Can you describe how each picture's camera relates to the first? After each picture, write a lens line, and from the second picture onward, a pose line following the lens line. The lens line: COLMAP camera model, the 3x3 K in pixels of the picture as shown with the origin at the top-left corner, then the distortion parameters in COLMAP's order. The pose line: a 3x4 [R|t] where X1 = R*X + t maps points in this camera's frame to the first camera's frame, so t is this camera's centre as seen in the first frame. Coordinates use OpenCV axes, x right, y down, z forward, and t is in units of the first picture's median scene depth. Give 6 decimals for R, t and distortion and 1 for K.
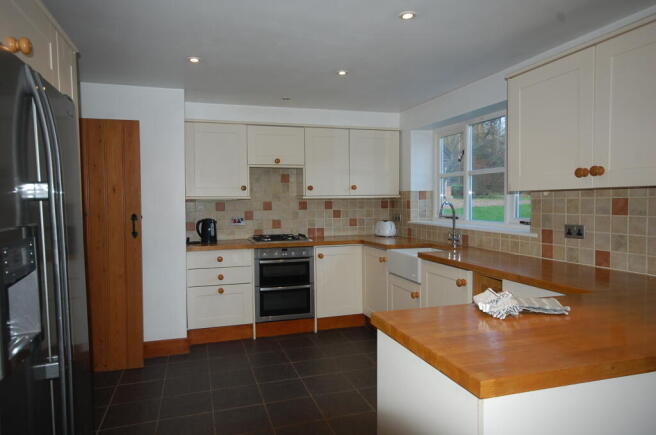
lens RADIAL K [[442.0, 0, 328.5], [0, 442.0, 221.1], [0, 0, 1]] dist [-0.003823, -0.000502]
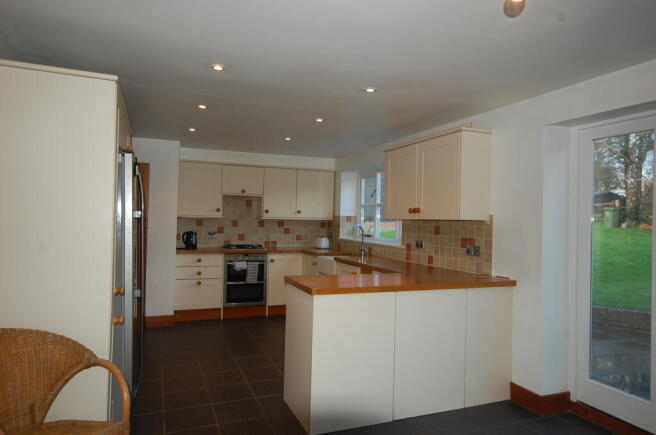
lens RADIAL K [[442.0, 0, 328.5], [0, 442.0, 215.6], [0, 0, 1]] dist [-0.003823, -0.000502]
pose [[0.996588, 0.031332, 0.076359, 0.047441], [-0.027075, 0.998054, -0.056173, 0.010740], [-0.077970, 0.053914, 0.995497, -0.400812]]
